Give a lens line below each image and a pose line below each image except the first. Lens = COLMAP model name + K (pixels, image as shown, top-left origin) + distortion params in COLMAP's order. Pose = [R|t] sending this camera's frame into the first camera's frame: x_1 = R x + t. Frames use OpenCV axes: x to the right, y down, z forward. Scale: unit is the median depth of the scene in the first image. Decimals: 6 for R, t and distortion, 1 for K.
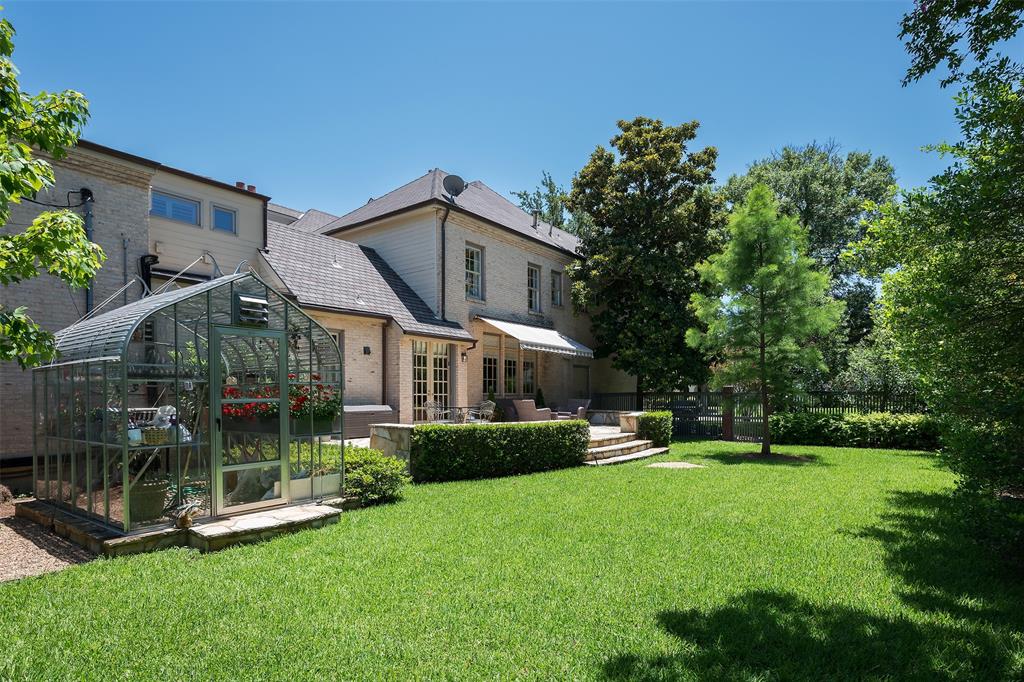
lens RADIAL K [[597.4, 0, 512.0], [0, 597.4, 341.0], [0, 0, 1]] dist [0.006470, 0.000632]
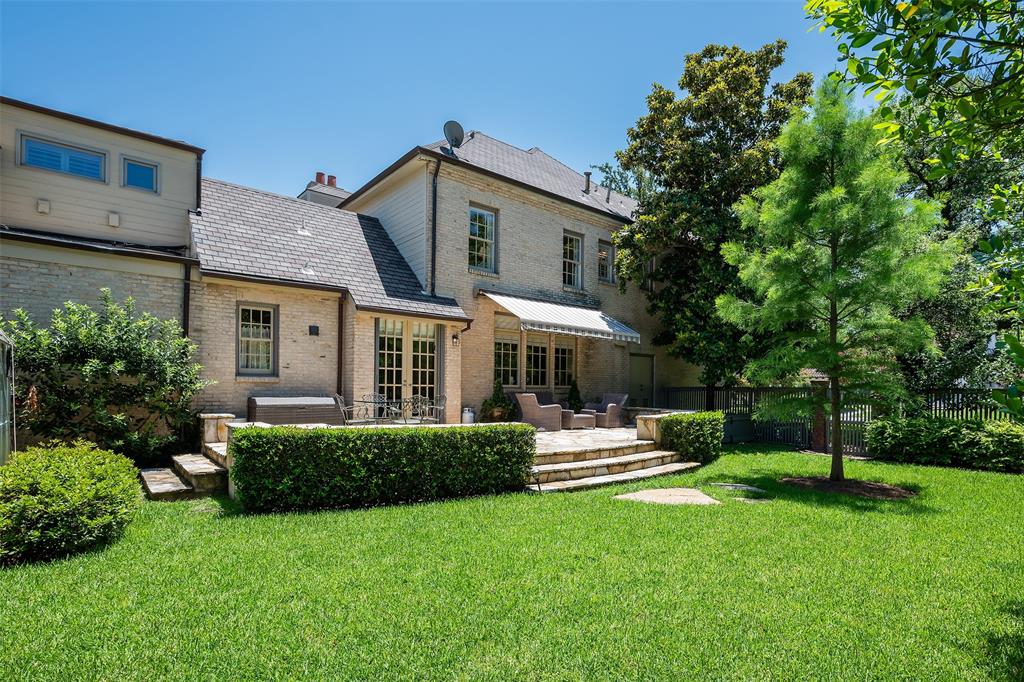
lens RADIAL K [[597.4, 0, 512.0], [0, 597.4, 341.0], [0, 0, 1]] dist [0.006470, 0.000632]
pose [[0.979663, -0.002919, -0.200631, 0.160147], [0.005110, 0.999933, 0.010403, 0.019904], [0.200587, -0.011217, 0.979612, 0.216837]]
